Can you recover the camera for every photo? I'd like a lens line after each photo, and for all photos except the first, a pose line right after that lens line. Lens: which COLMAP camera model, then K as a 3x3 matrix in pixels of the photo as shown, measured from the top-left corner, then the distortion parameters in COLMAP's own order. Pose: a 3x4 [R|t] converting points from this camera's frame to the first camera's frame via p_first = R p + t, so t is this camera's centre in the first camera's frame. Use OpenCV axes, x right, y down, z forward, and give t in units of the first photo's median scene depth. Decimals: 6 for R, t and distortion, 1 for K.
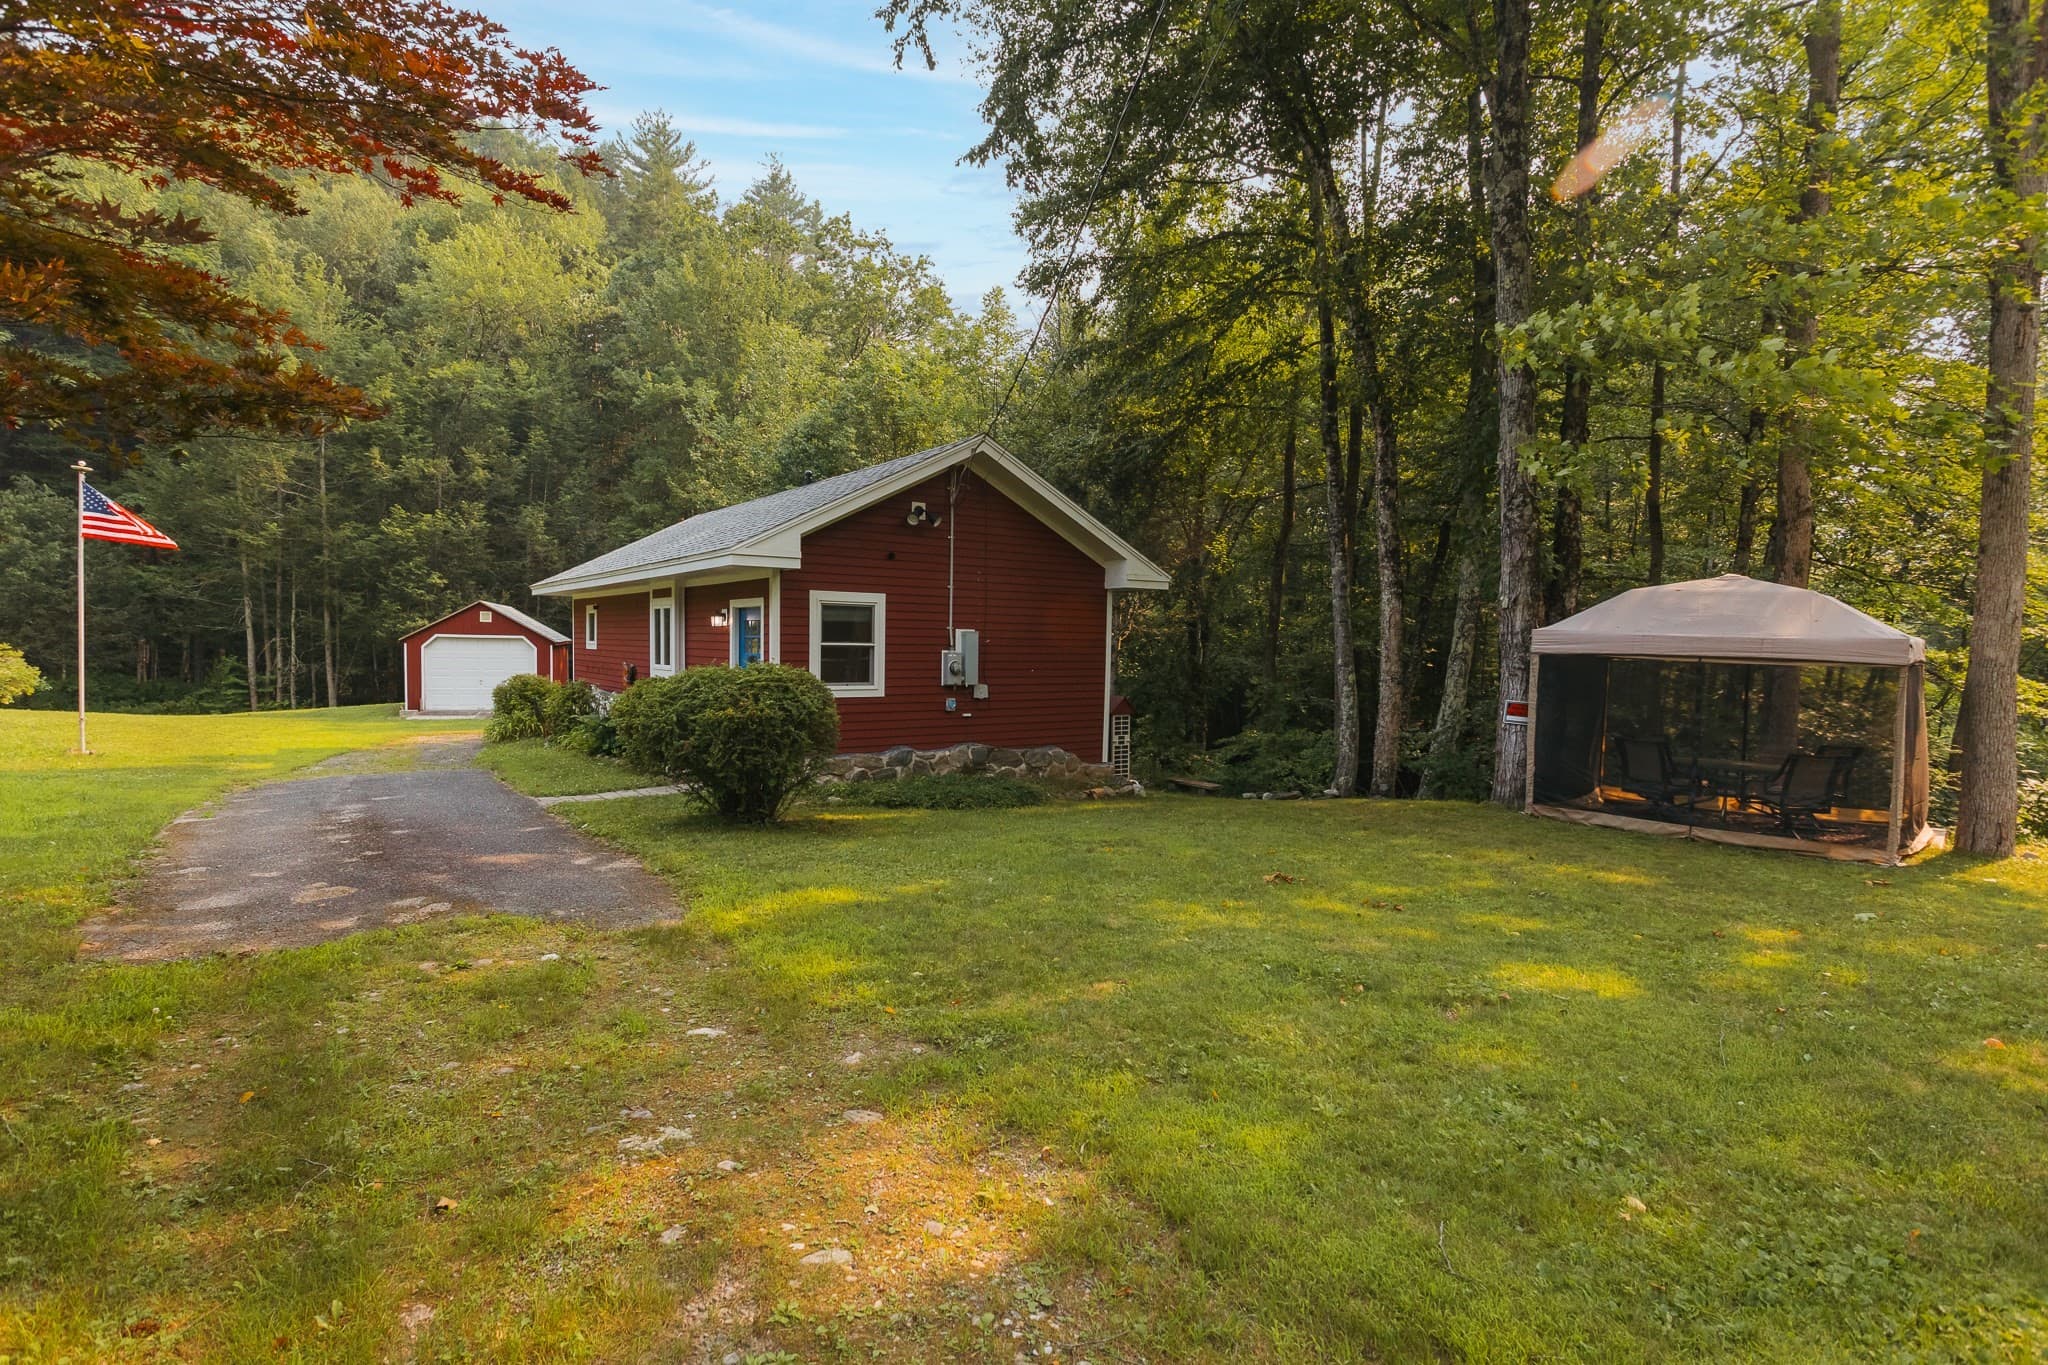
lens RADIAL K [[977.9, 0, 1009.2], [0, 977.9, 691.2], [0, 0, 1]] dist [0.002878, 0.000416]
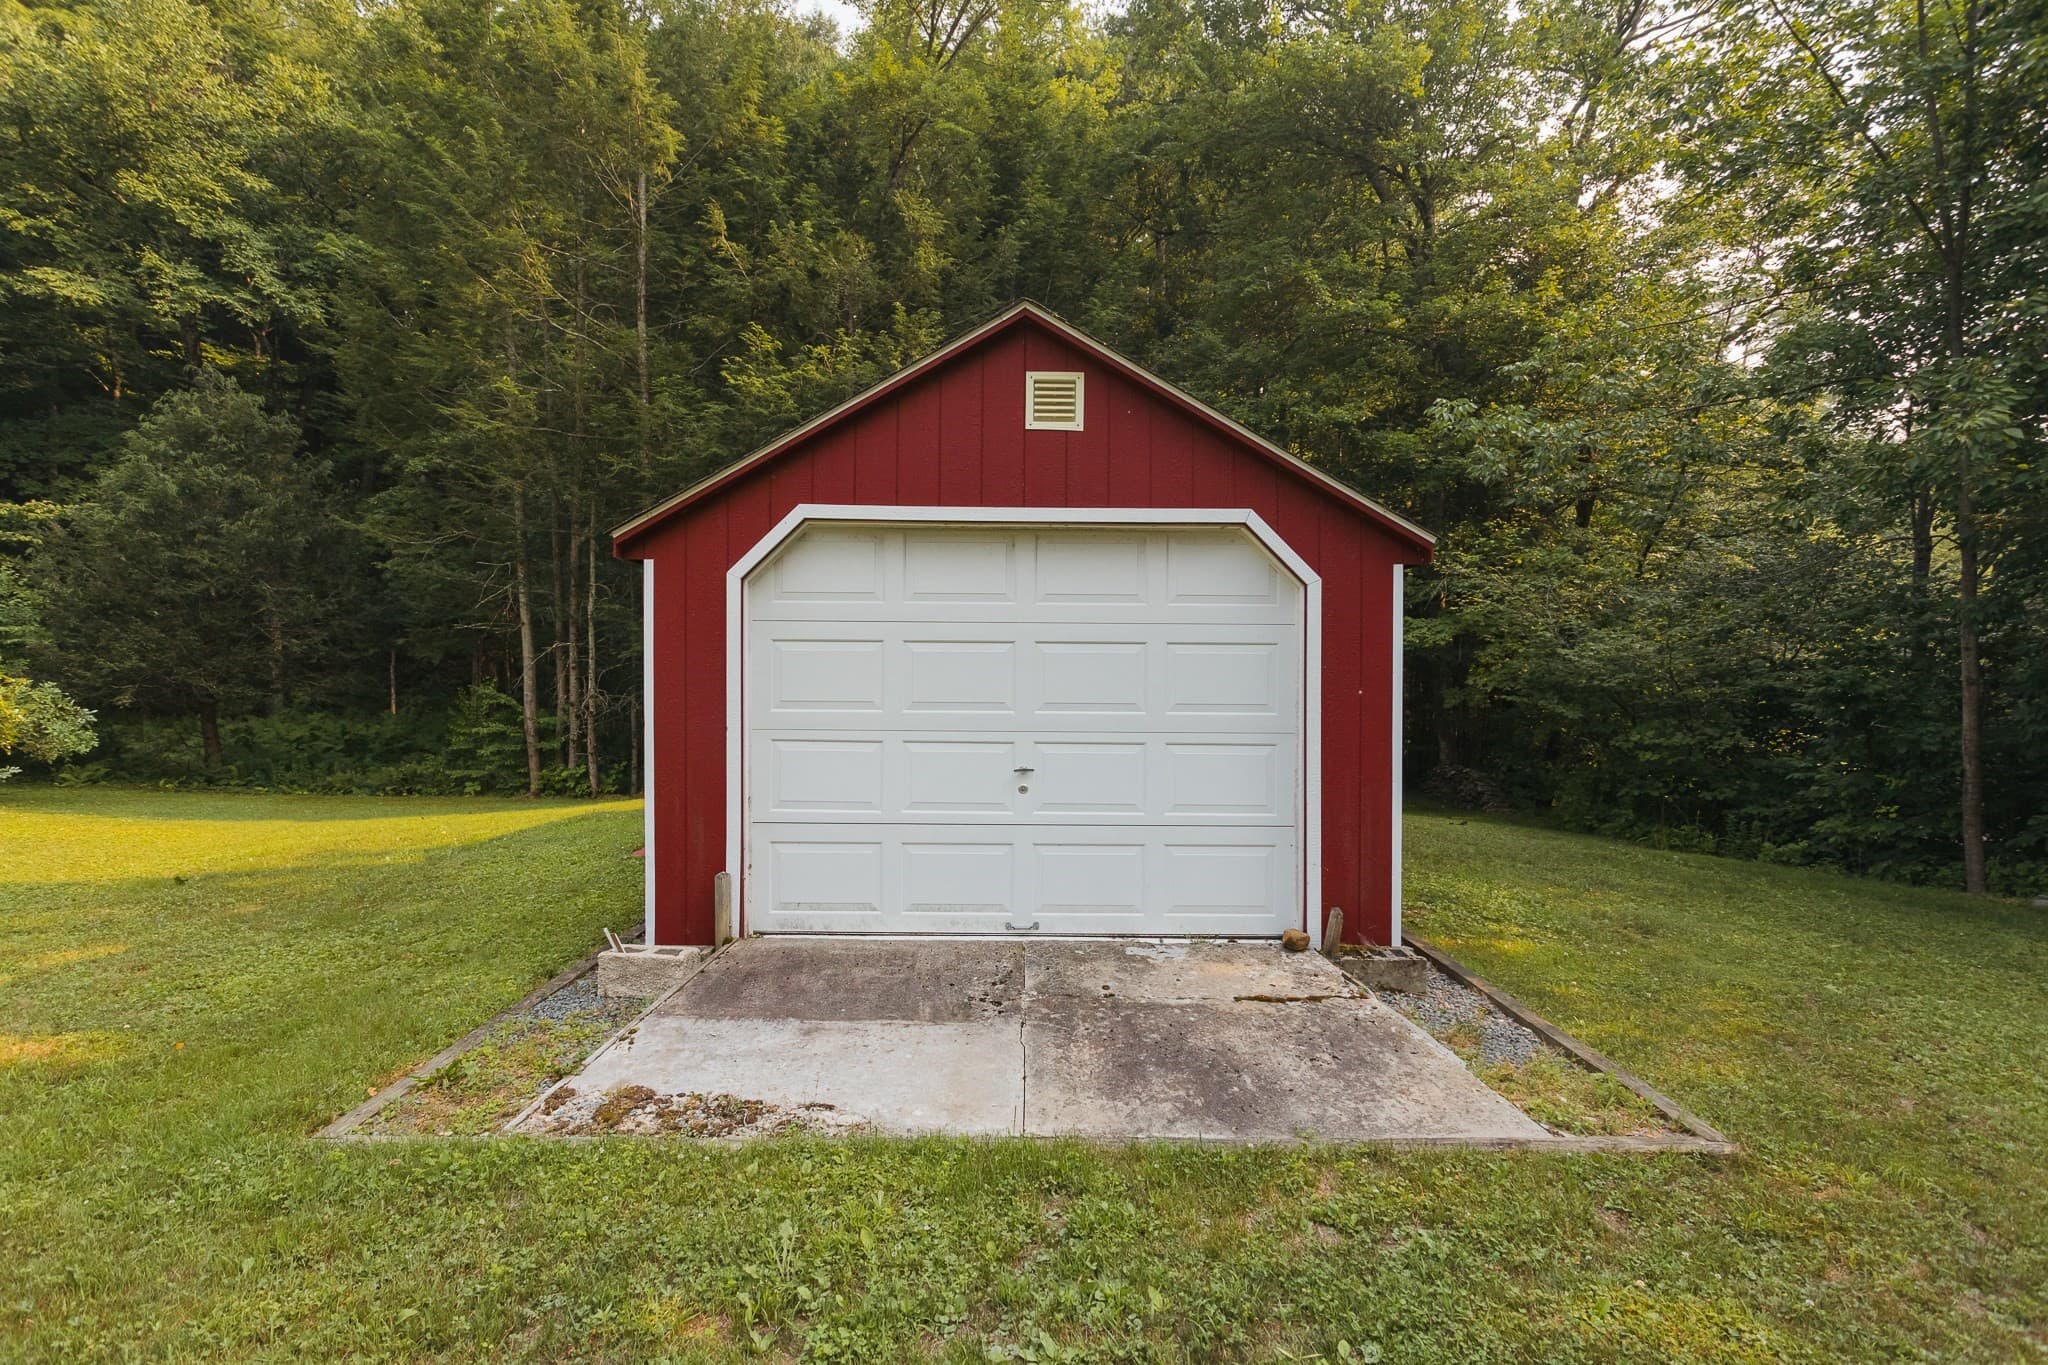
lens RADIAL K [[977.9, 0, 1009.2], [0, 977.9, 691.2], [0, 0, 1]] dist [0.002878, 0.000416]
pose [[0.936203, -0.010883, -0.351291, -0.351905], [-0.001301, 0.999406, -0.034427, -0.012674], [0.351457, 0.032688, 0.935633, 0.608211]]
